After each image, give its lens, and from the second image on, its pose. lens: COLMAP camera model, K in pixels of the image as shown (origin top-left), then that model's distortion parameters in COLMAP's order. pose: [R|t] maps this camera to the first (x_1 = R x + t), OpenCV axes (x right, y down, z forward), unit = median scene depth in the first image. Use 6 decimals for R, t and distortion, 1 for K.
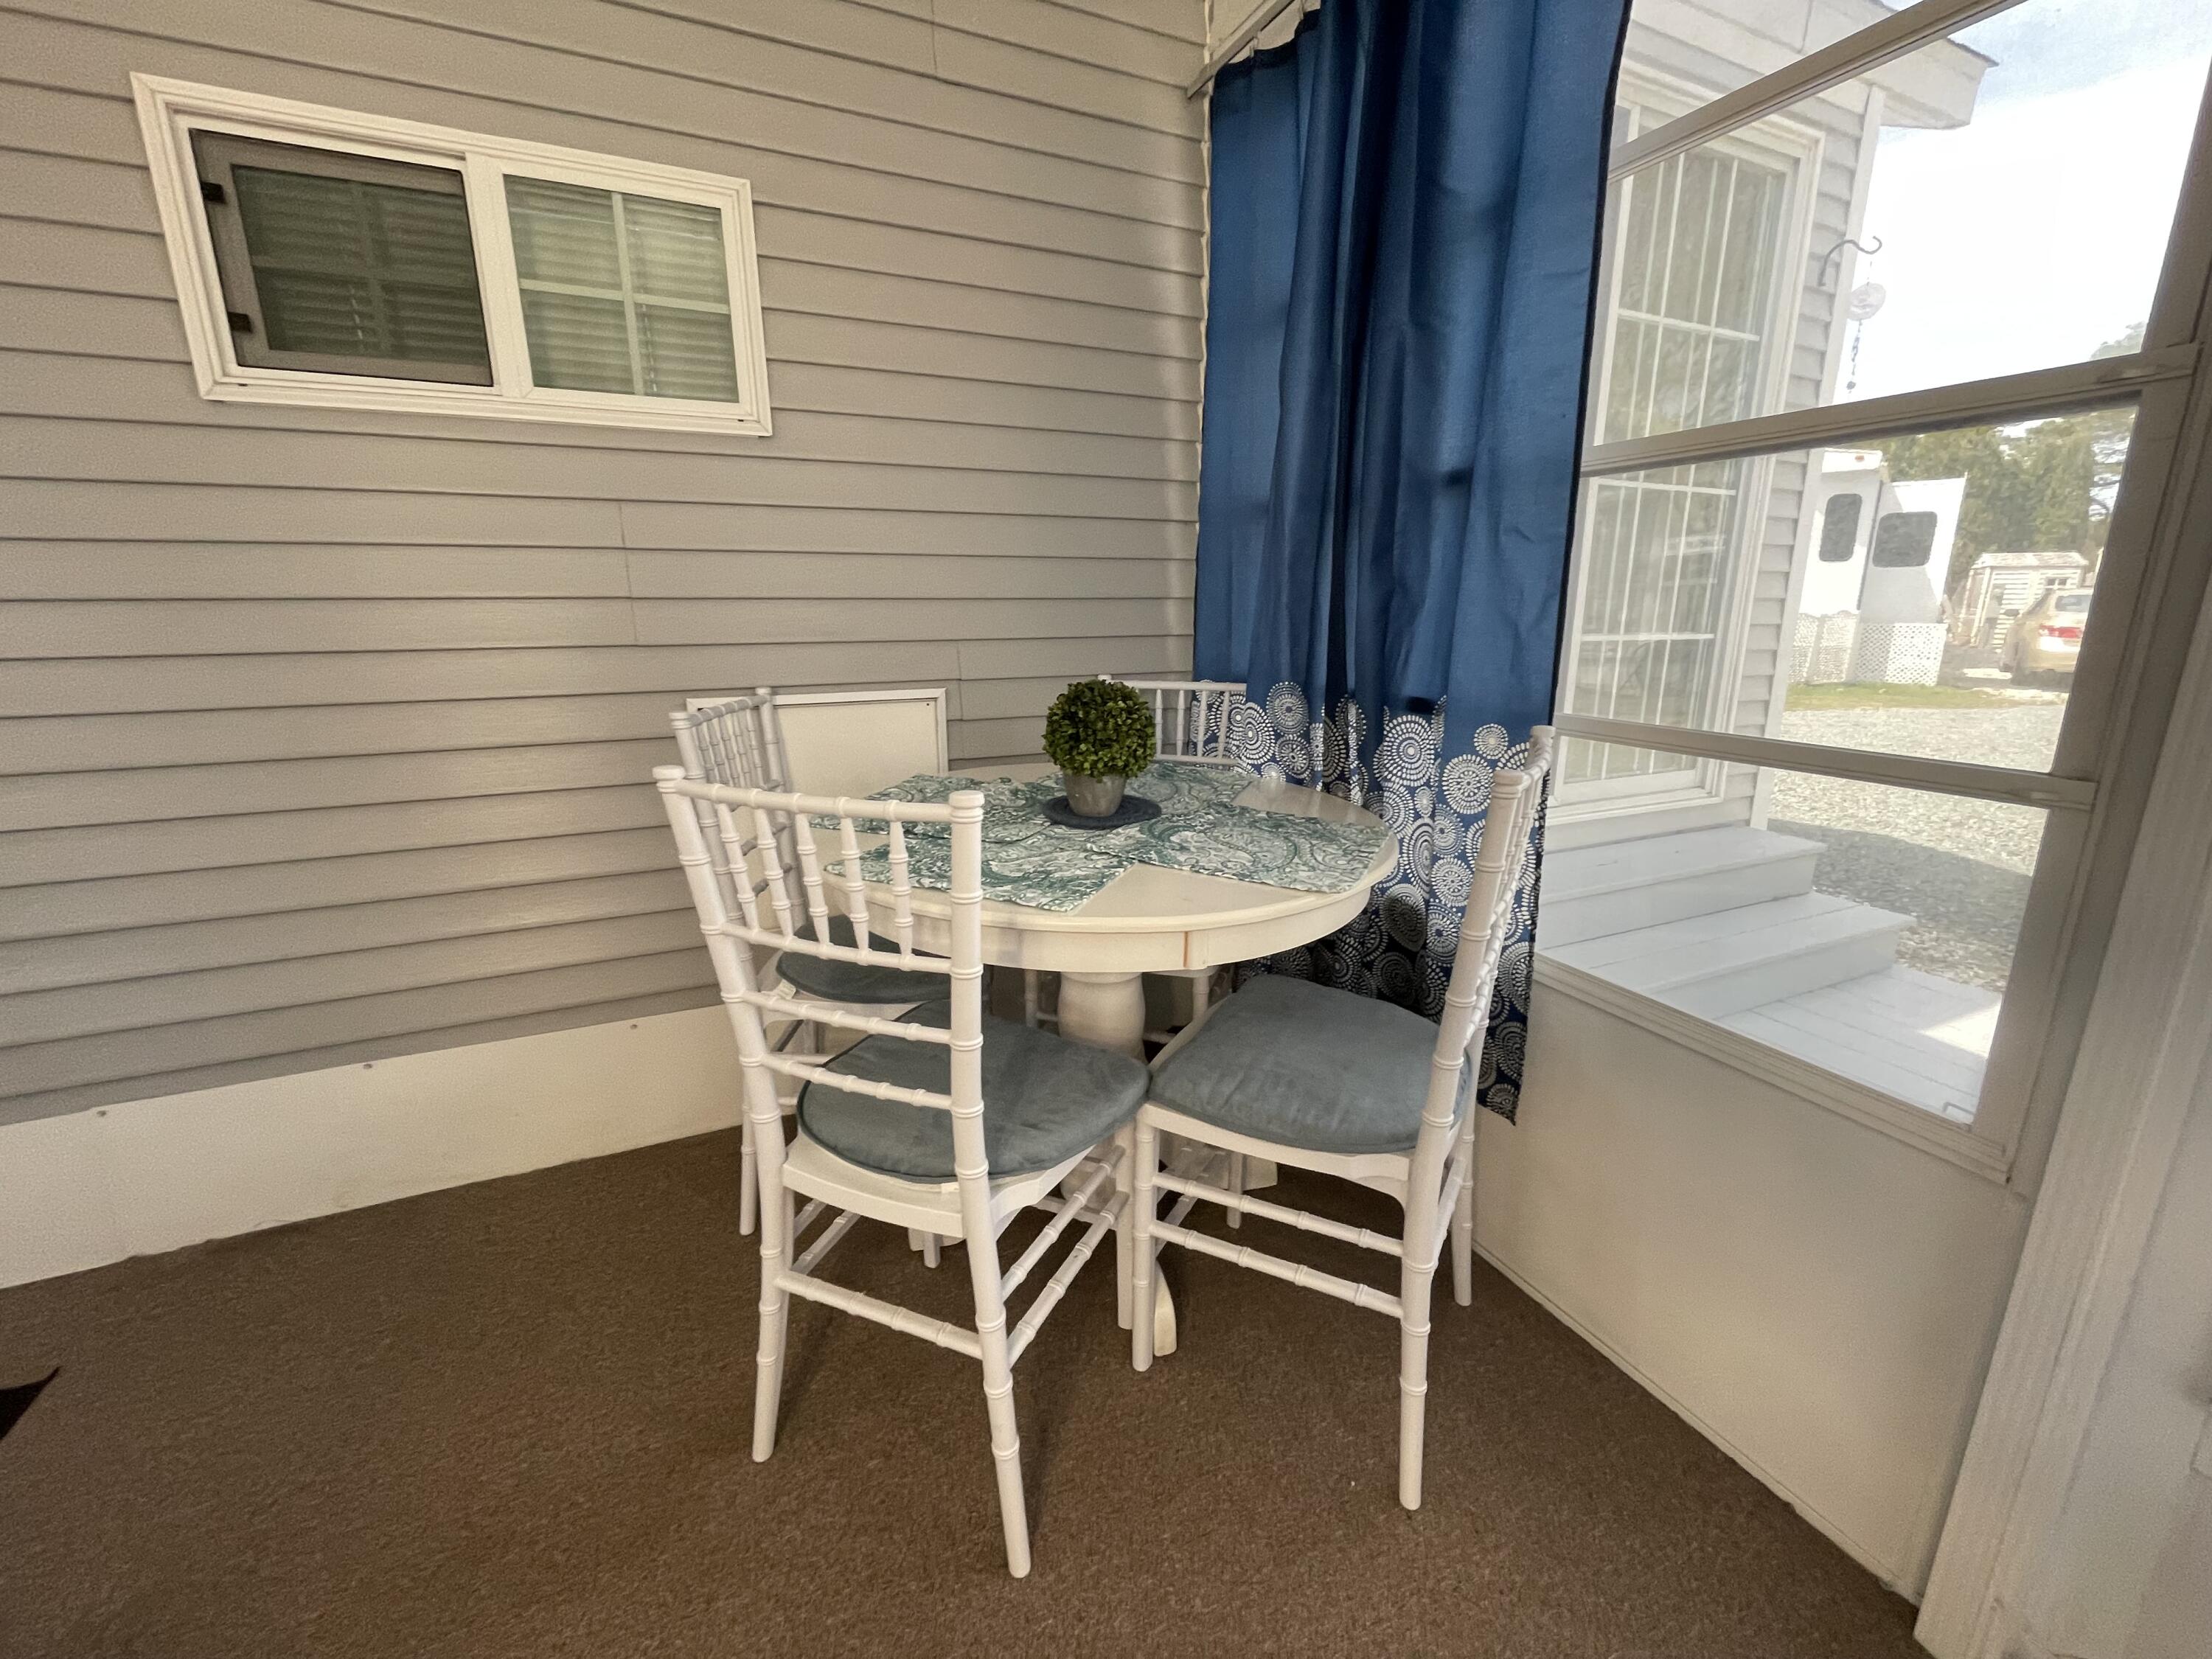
lens RADIAL K [[892.2, 0, 1103.6], [0, 892.2, 826.3], [0, 0, 1]] dist [-0.003777, 0.000336]
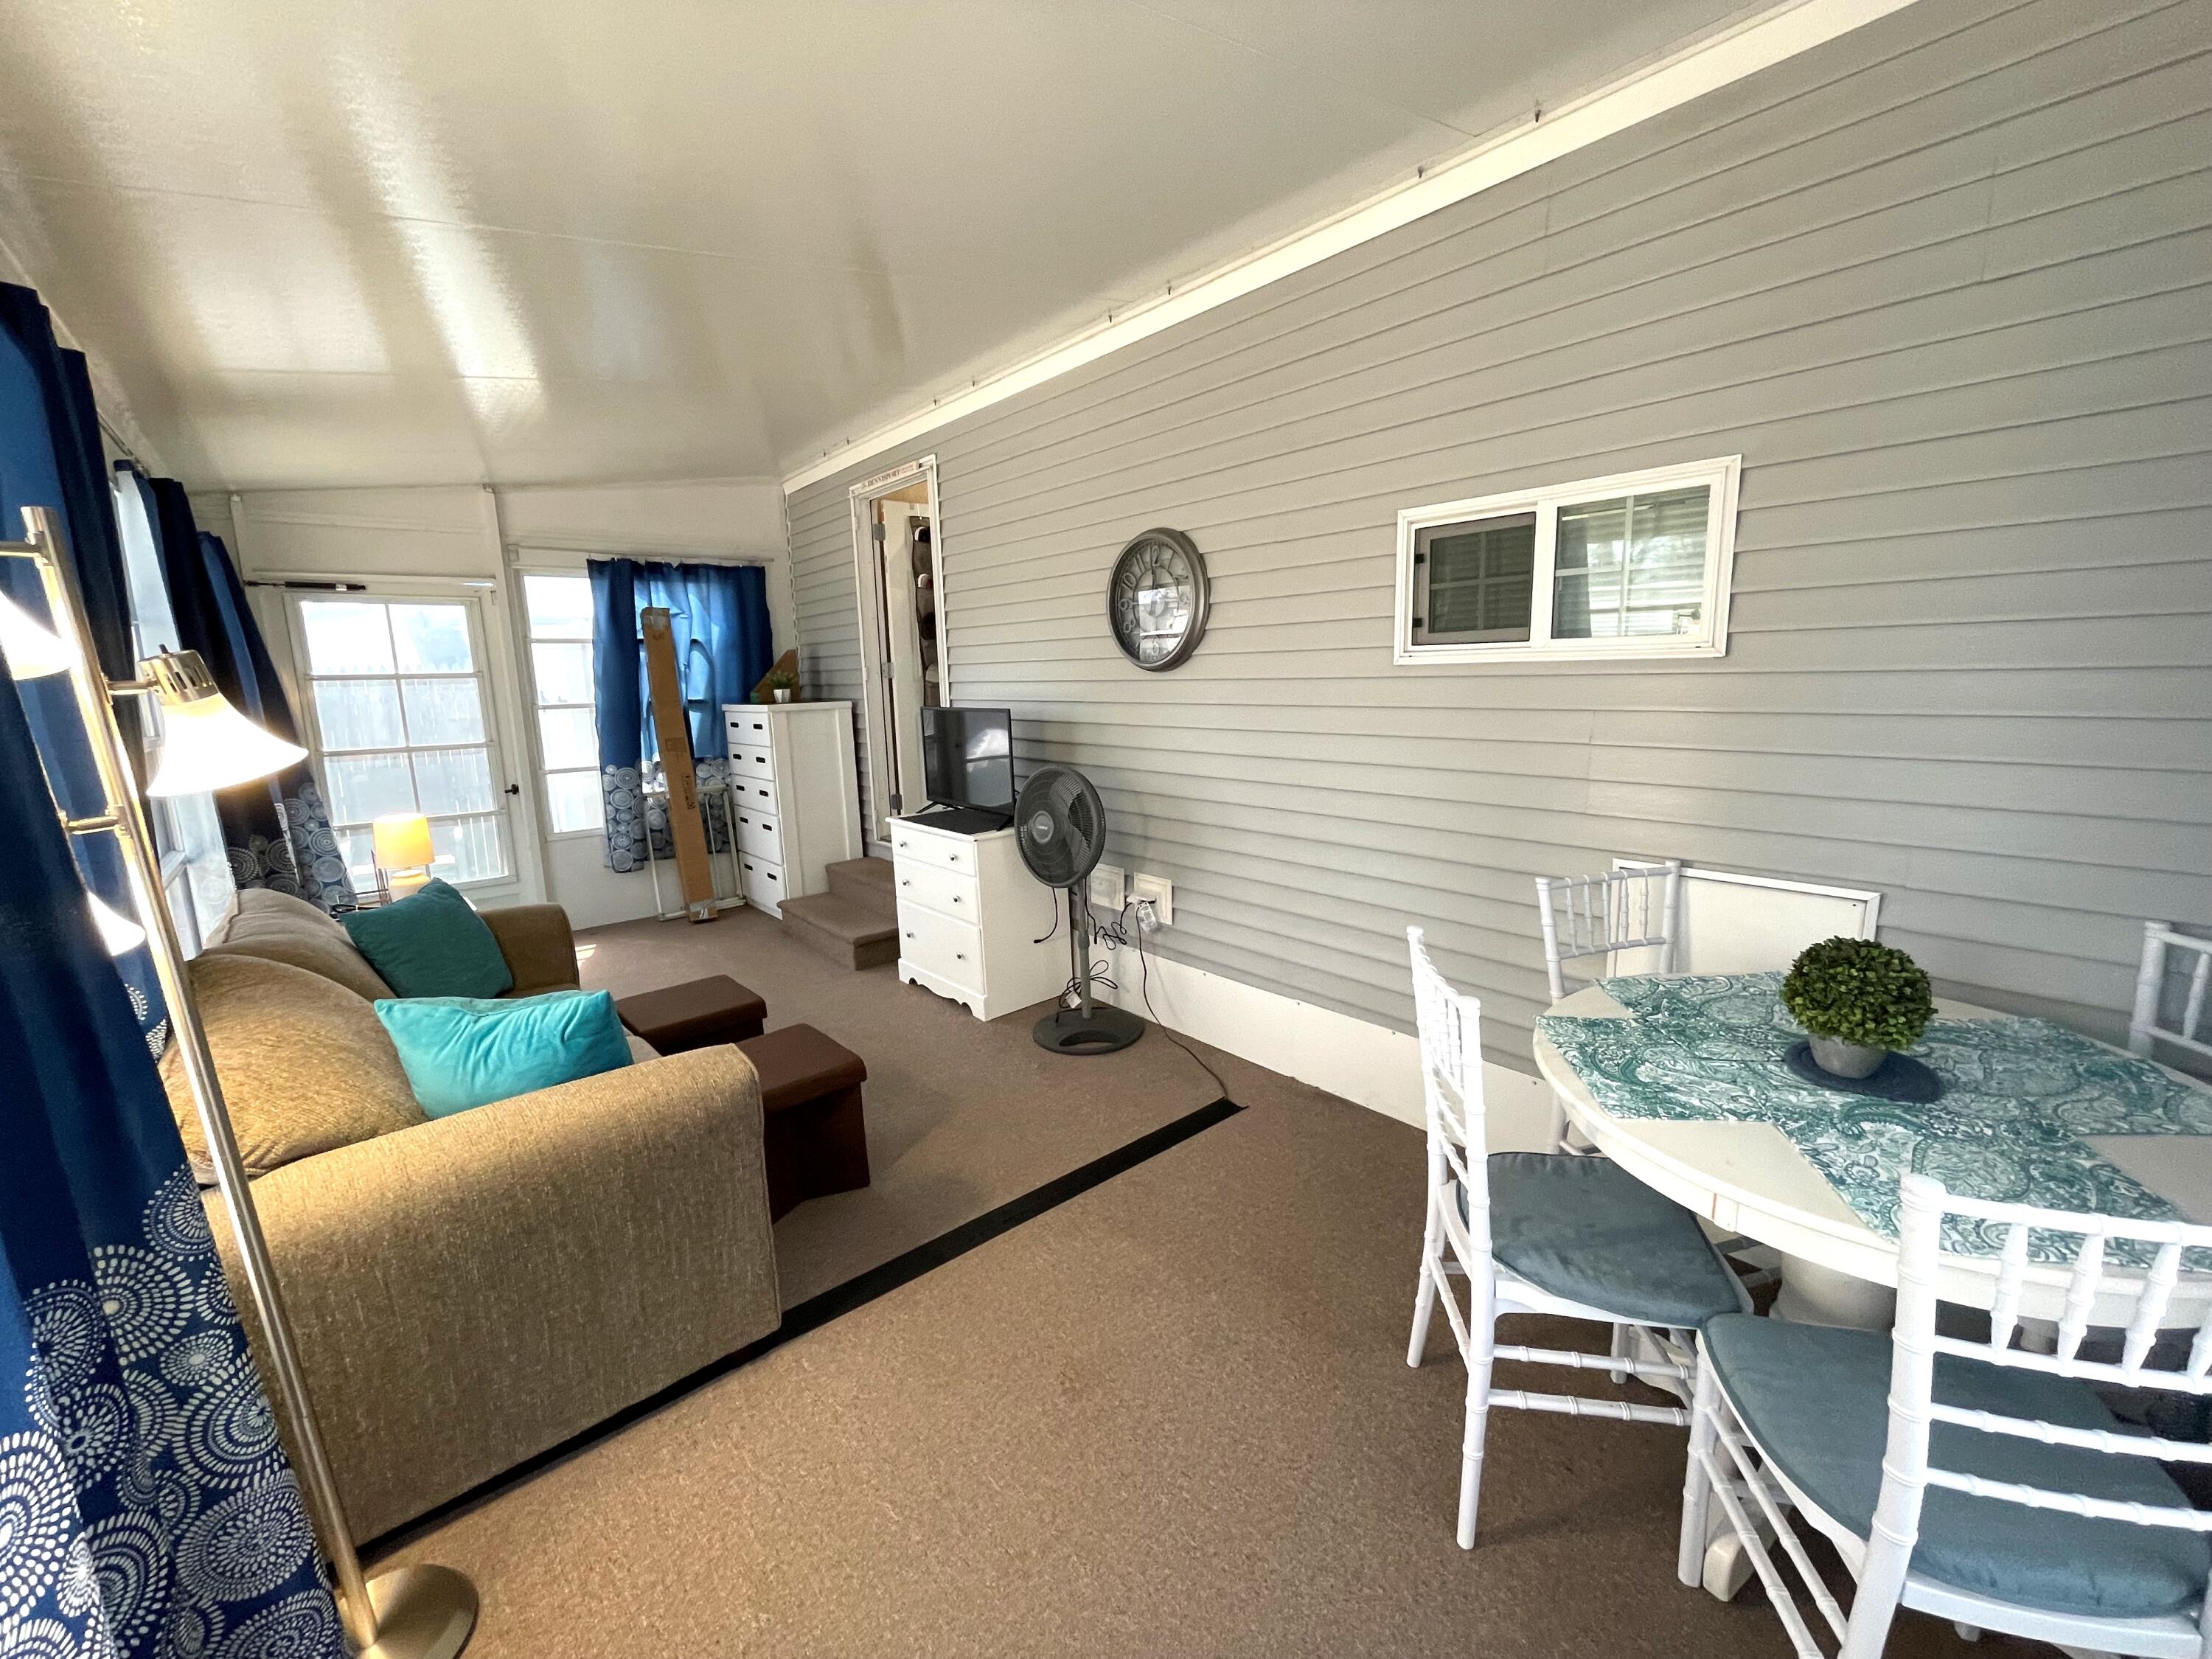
lens RADIAL K [[892.2, 0, 1107.2], [0, 892.2, 828.8], [0, 0, 1]] dist [-0.003777, 0.000336]
pose [[0.279361, 0.166787, -0.945590, 0.668140], [-0.200158, 0.973279, 0.112537, -0.228147], [0.939092, 0.157829, 0.305280, -0.102184]]
